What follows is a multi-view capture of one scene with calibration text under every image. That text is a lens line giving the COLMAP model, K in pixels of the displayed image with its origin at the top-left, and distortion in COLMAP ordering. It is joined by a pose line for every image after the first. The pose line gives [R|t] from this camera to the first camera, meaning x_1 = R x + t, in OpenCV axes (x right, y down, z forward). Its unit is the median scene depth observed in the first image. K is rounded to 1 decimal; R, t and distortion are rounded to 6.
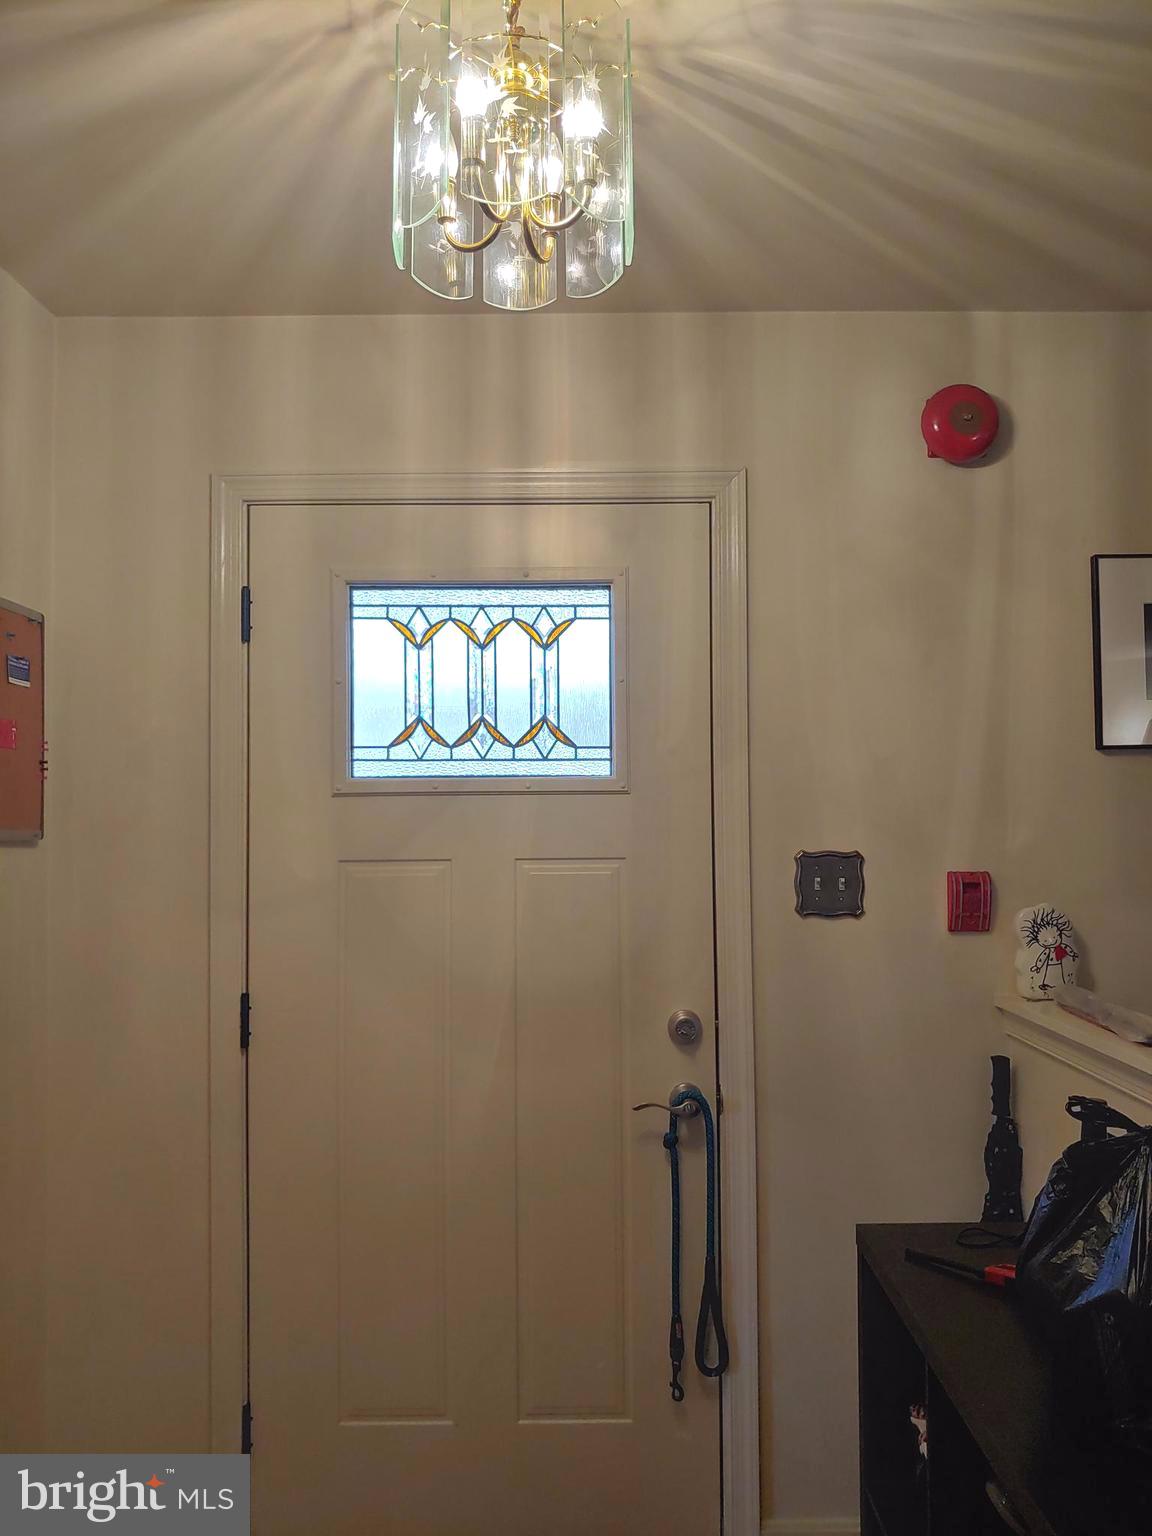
lens RADIAL K [[1133.5, 0, 576.0], [0, 1133.5, 768.0], [0, 0, 1]] dist [0.001958, 0.000144]
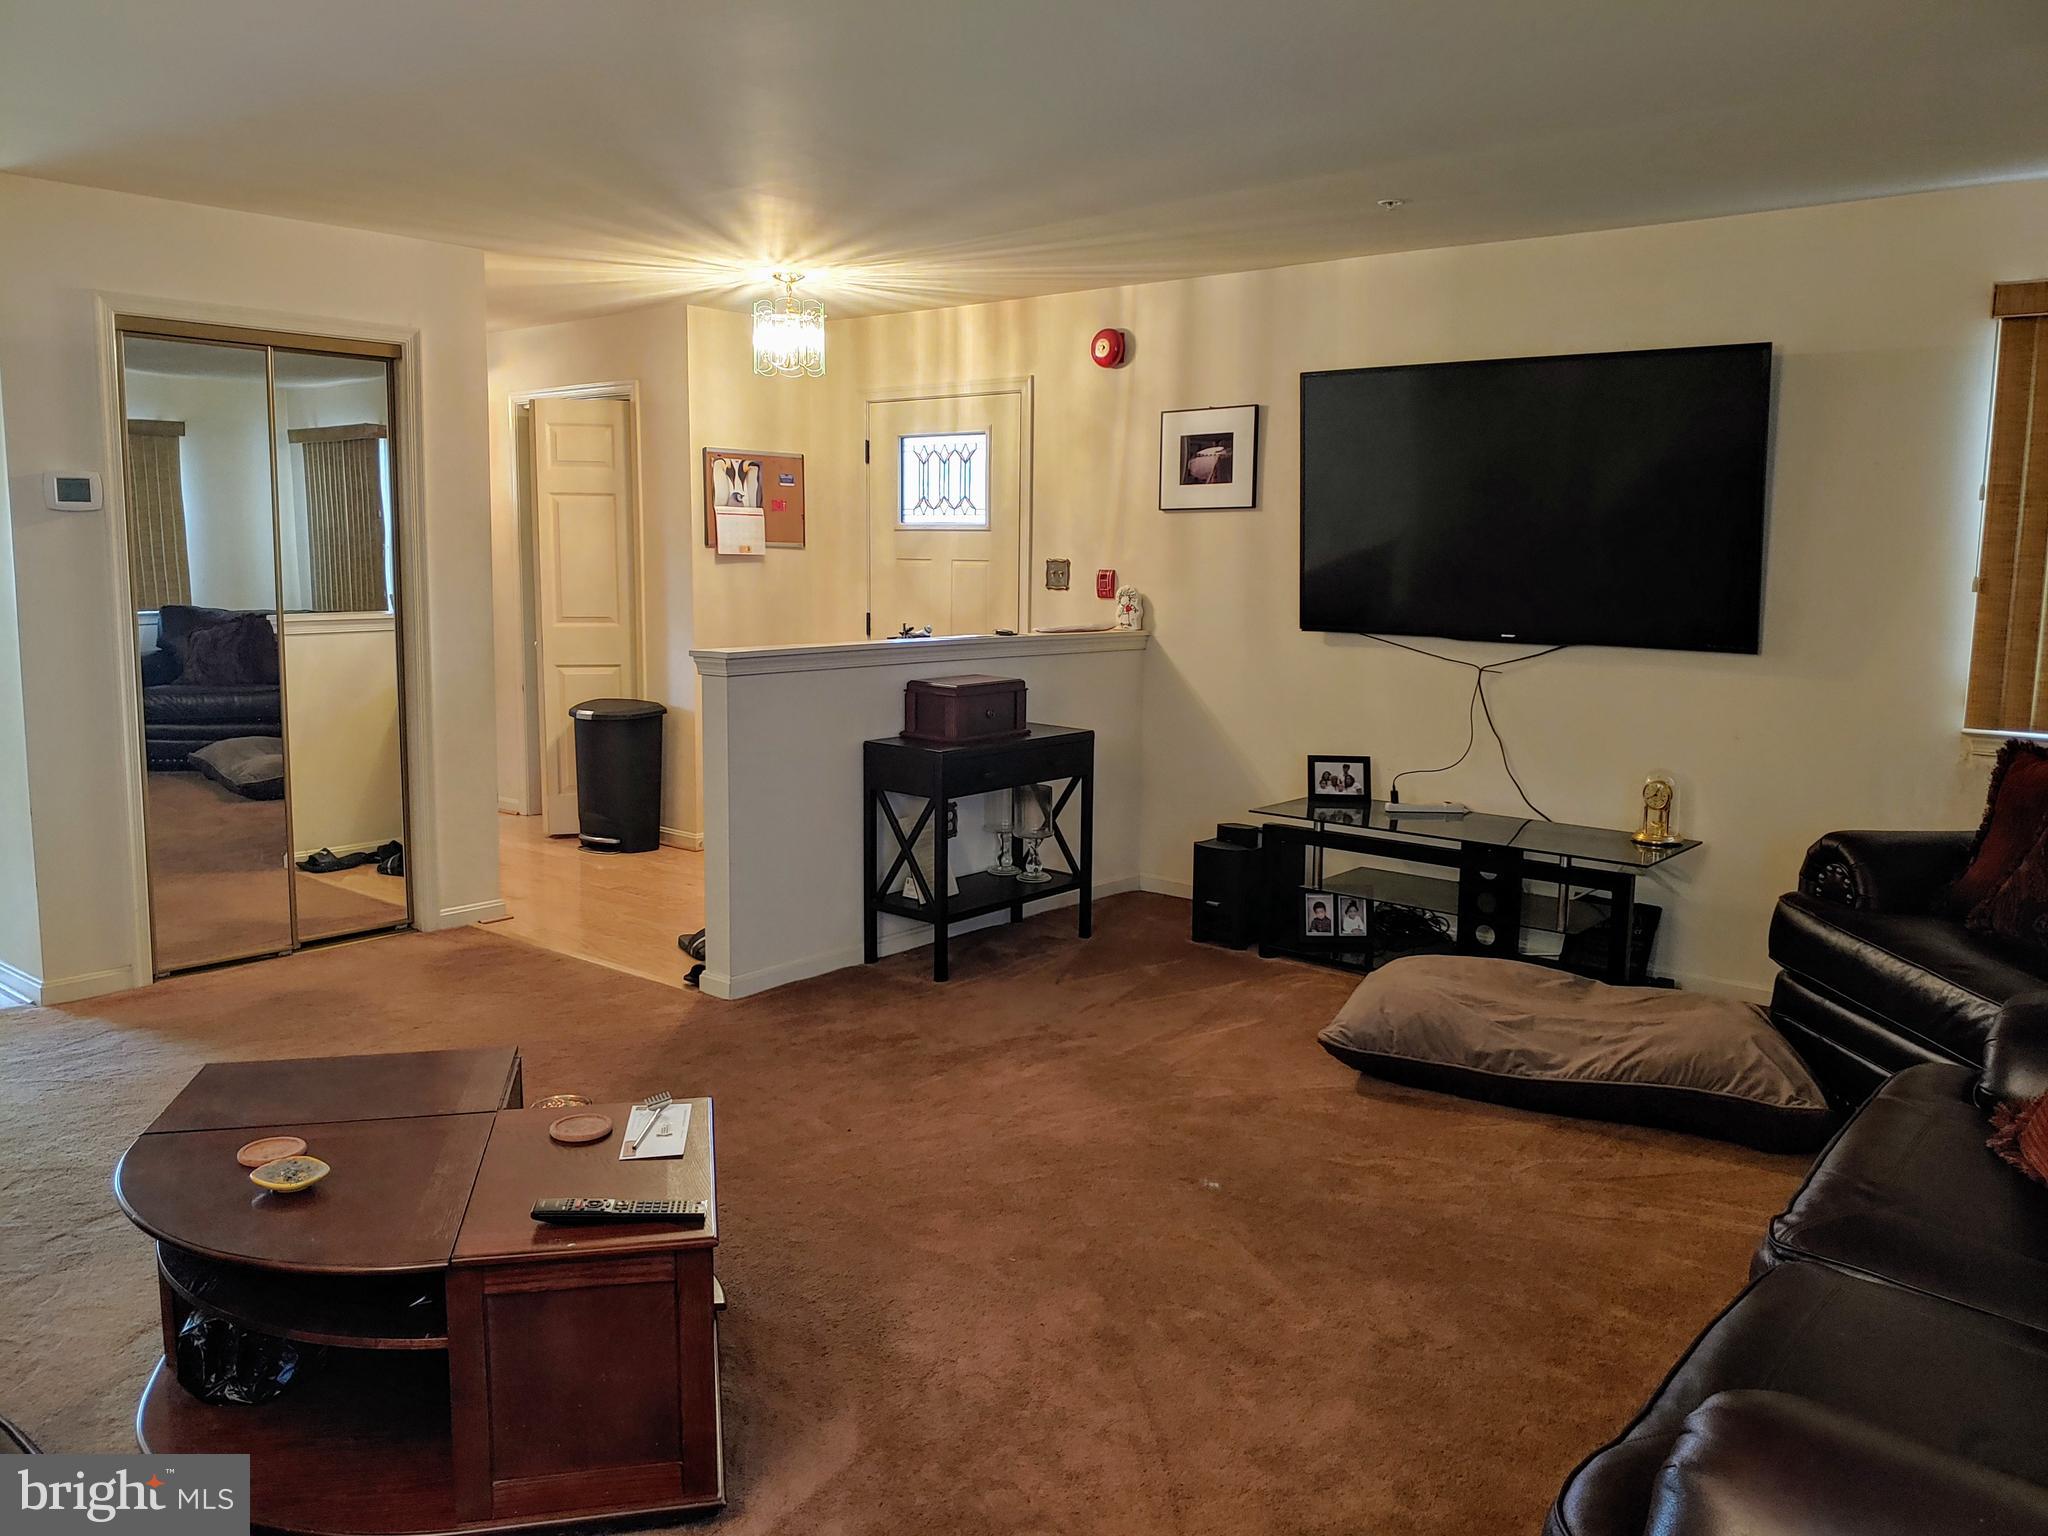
lens RADIAL K [[1511.3, 0, 1024.0], [0, 1511.3, 768.0], [0, 0, 1]] dist [0.001958, 0.000144]
pose [[0.770718, 0.107380, -0.628063, 1.978993], [0.004684, 0.984716, 0.174104, -0.034524], [0.637159, -0.137127, 0.758436, -1.240769]]
